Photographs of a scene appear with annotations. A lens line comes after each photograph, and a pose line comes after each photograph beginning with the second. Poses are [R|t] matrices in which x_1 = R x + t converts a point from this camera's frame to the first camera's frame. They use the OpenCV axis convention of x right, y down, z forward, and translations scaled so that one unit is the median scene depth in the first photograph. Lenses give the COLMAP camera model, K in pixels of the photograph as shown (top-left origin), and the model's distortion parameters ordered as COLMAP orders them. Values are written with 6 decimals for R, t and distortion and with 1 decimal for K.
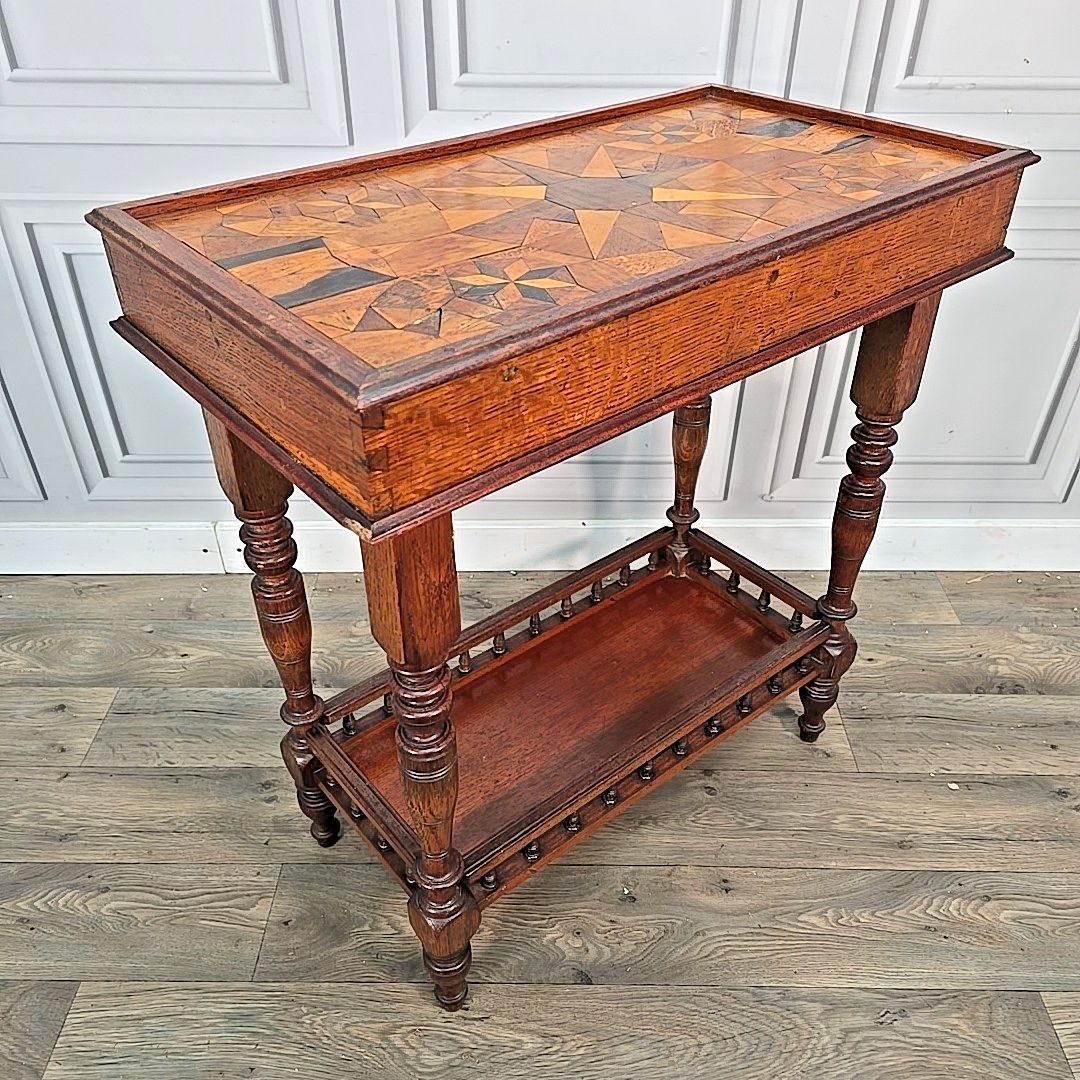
lens RADIAL K [[967.4, 0, 549.7], [0, 967.4, 541.5], [0, 0, 1]] dist [0.062004, -0.066294]
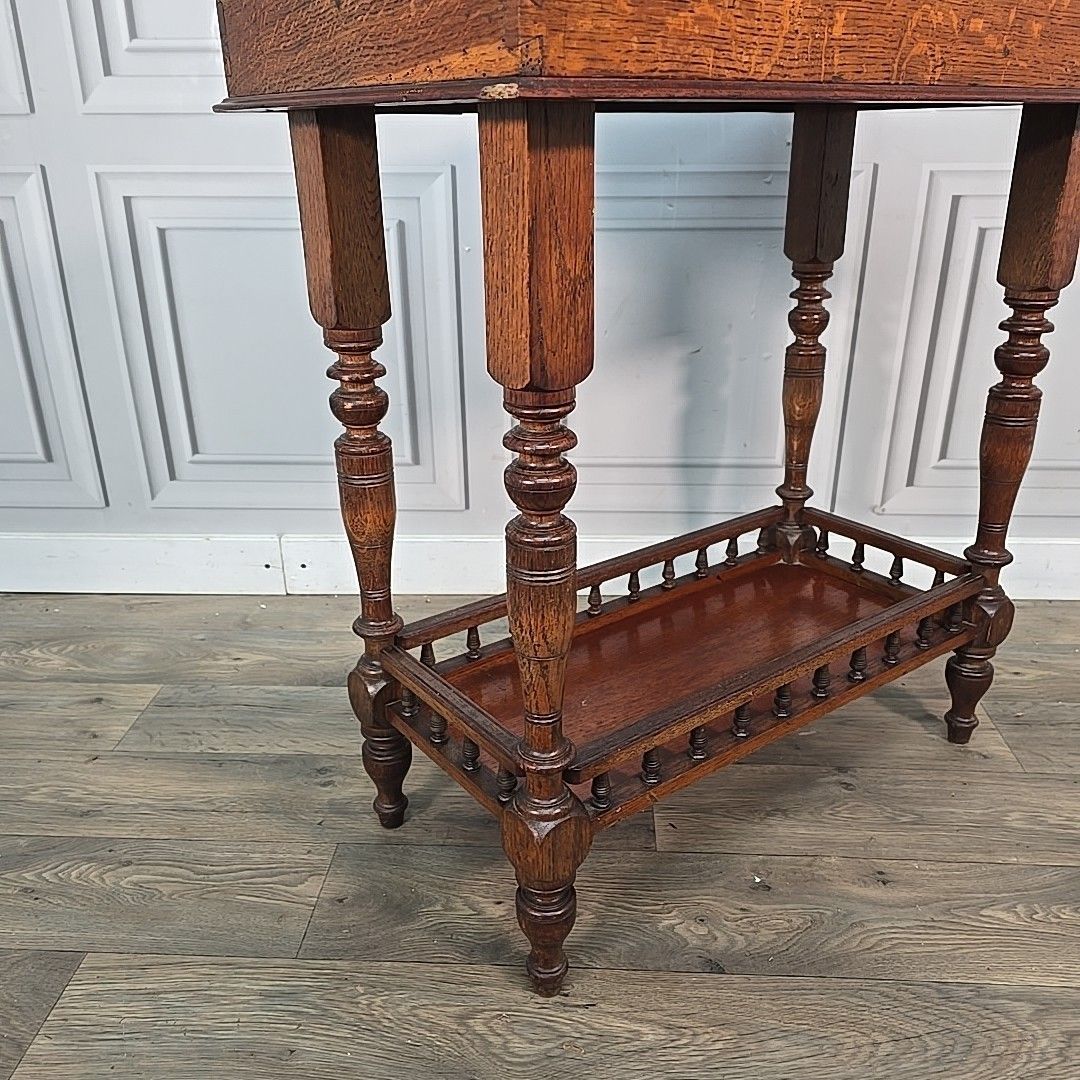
lens RADIAL K [[973.1, 0, 550.4], [0, 973.1, 540.9], [0, 0, 1]] dist [0.058024, -0.067486]
pose [[0.998956, 0.005187, -0.045384, -0.057499], [-0.015706, 0.971962, -0.234614, 0.280052], [0.042894, 0.235082, 0.971029, 0.138446]]
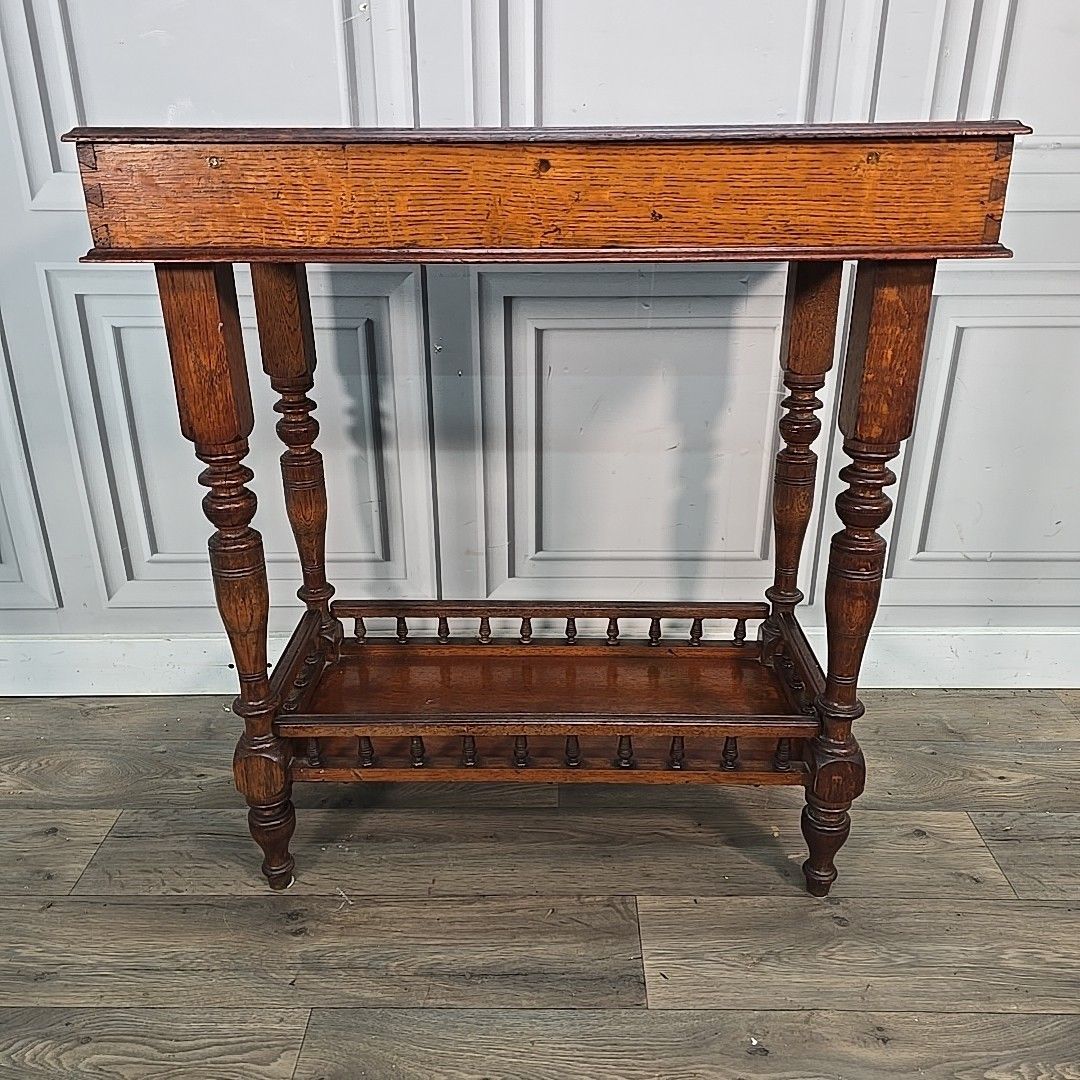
lens RADIAL K [[967.4, 0, 549.7], [0, 967.4, 541.5], [0, 0, 1]] dist [0.062004, -0.066294]
pose [[0.999964, -0.006361, -0.005641, -0.077350], [0.004824, 0.970849, -0.239645, 0.159118], [0.007001, 0.239609, 0.970844, 0.148392]]
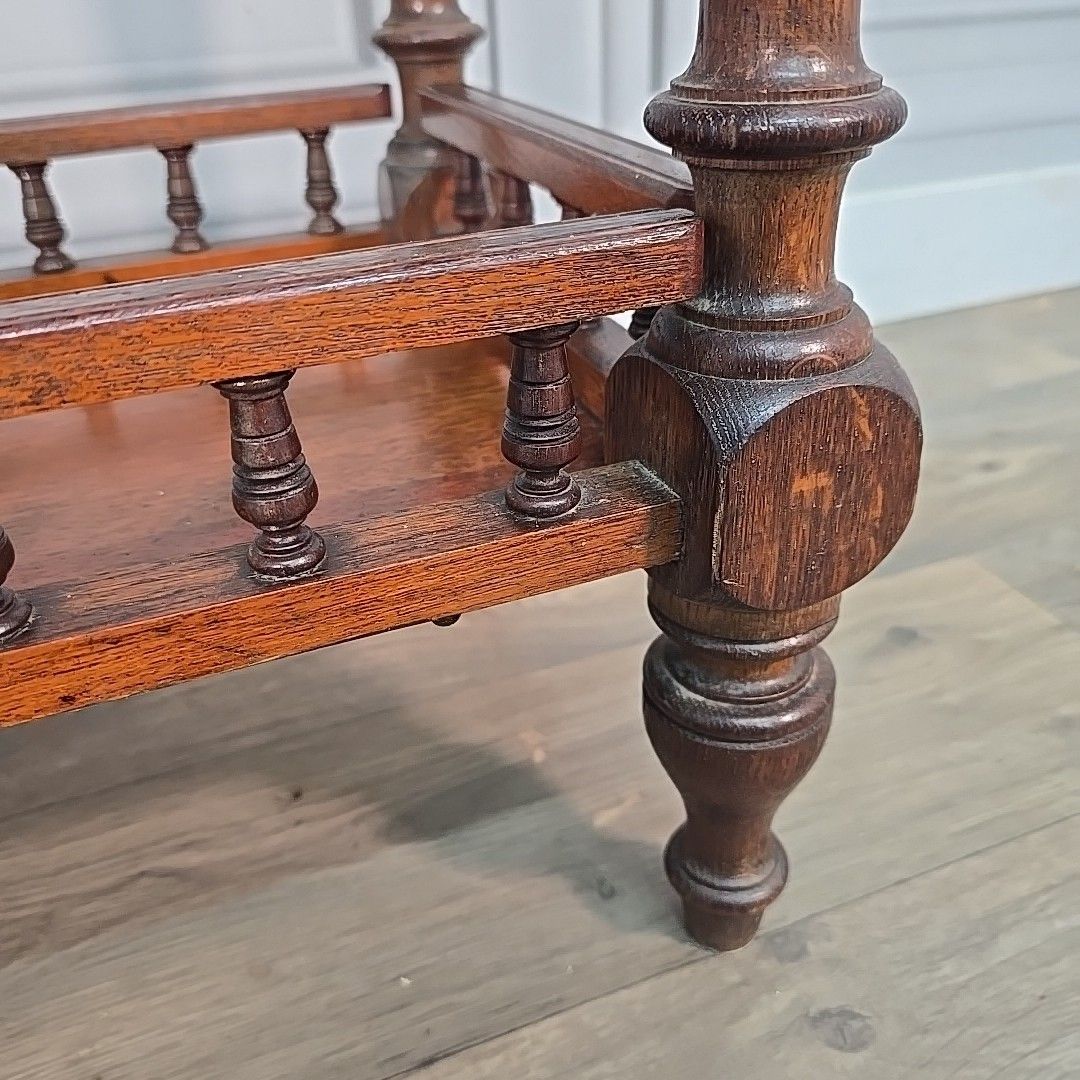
lens RADIAL K [[1005.9, 0, 543.5], [0, 1005.9, 538.3], [0, 0, 1]] dist [0.008376, -0.010466]
pose [[0.932332, -0.225284, 0.282849, 0.071936], [0.252590, 0.965481, -0.063603, 0.165282], [-0.258757, 0.130743, 0.957053, 0.871914]]
